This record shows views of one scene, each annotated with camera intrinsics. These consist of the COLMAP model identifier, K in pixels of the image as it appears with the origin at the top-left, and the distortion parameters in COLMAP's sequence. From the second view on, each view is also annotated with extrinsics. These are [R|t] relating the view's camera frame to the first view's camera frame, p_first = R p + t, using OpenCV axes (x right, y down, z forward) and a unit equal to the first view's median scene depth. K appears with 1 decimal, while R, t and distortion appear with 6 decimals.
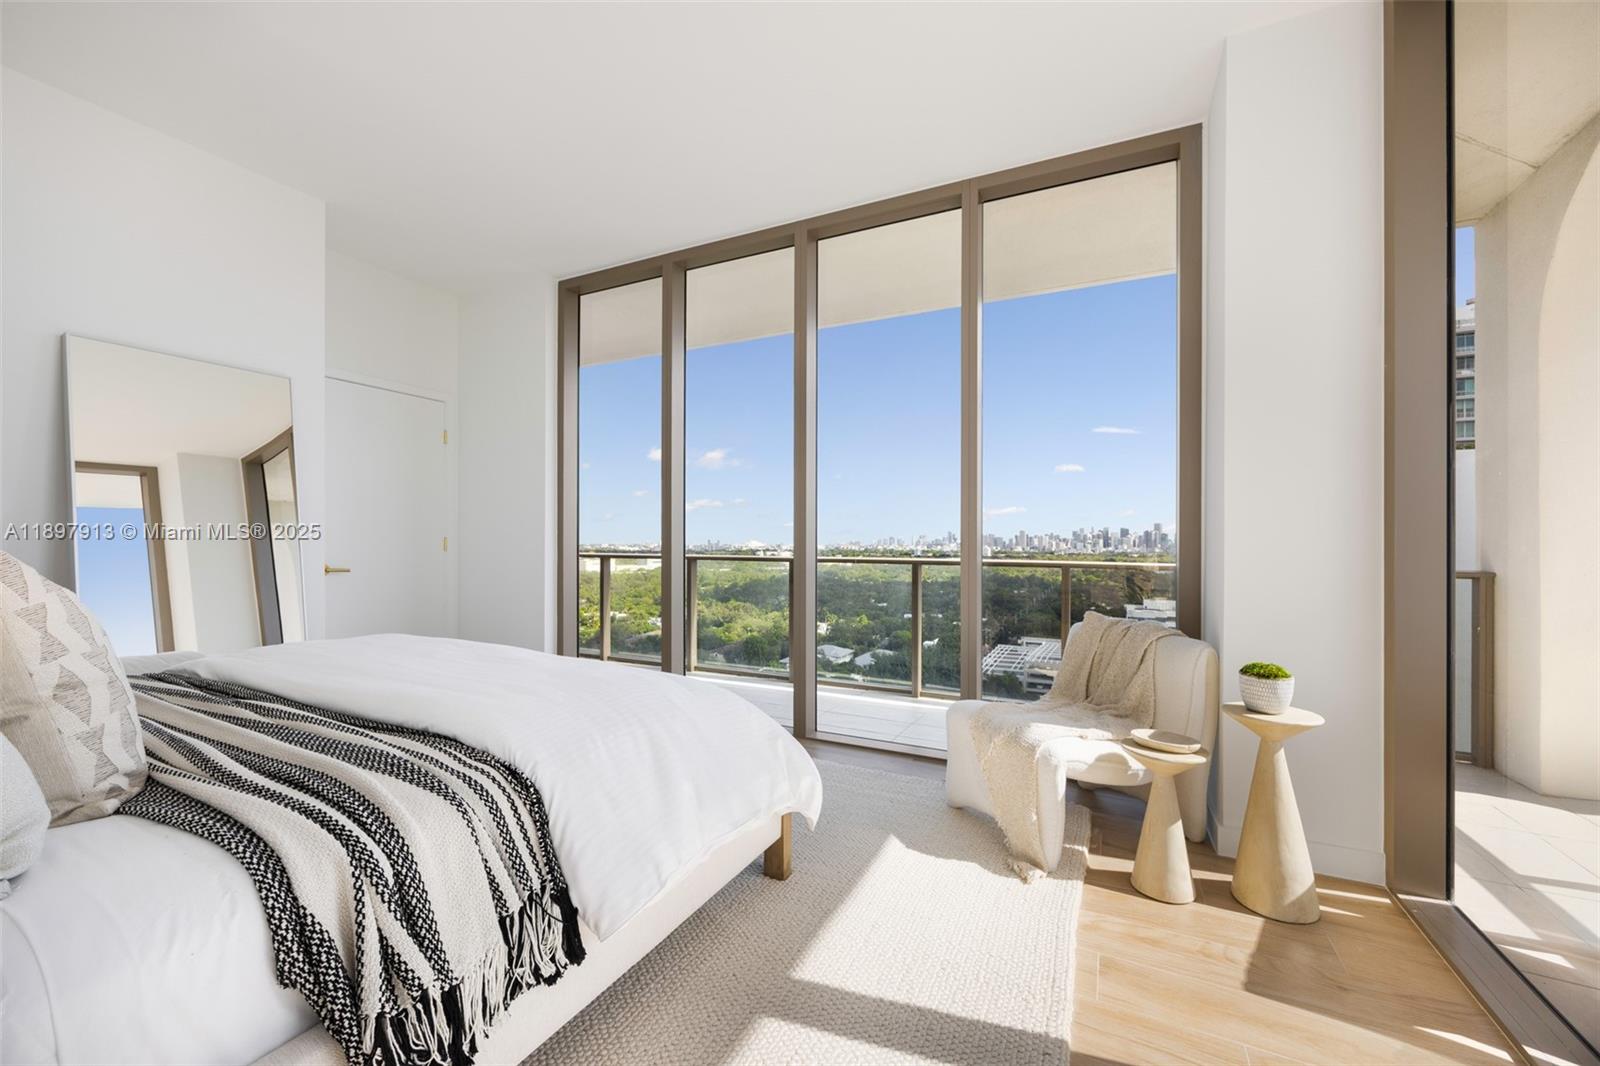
lens RADIAL K [[627.9, 0, 800.0], [0, 627.9, 533.0], [0, 0, 1]] dist [0.000853, -0.003516]
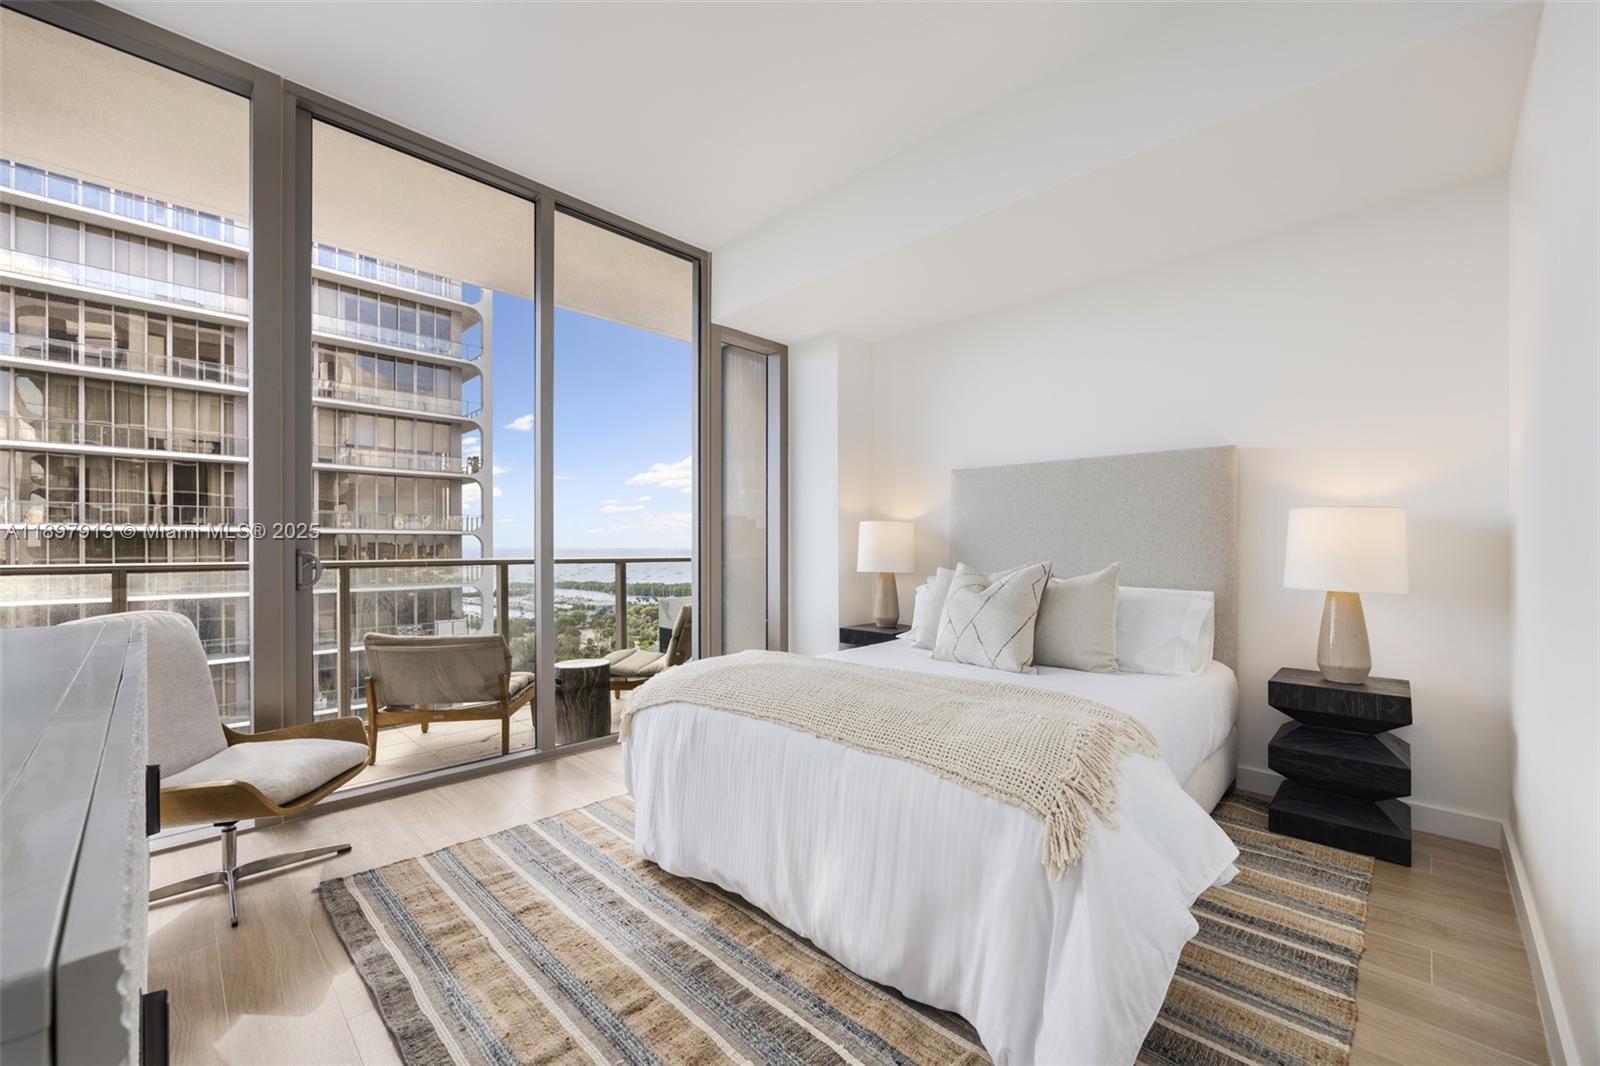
lens RADIAL K [[627.9, 0, 800.0], [0, 627.9, 533.0], [0, 0, 1]] dist [0.000853, -0.003516]
pose [[0.325866, 0.003228, 0.945410, -0.976440], [-0.010365, 0.999946, 0.000158, -0.001754], [-0.945359, -0.009851, 0.325882, 0.497761]]
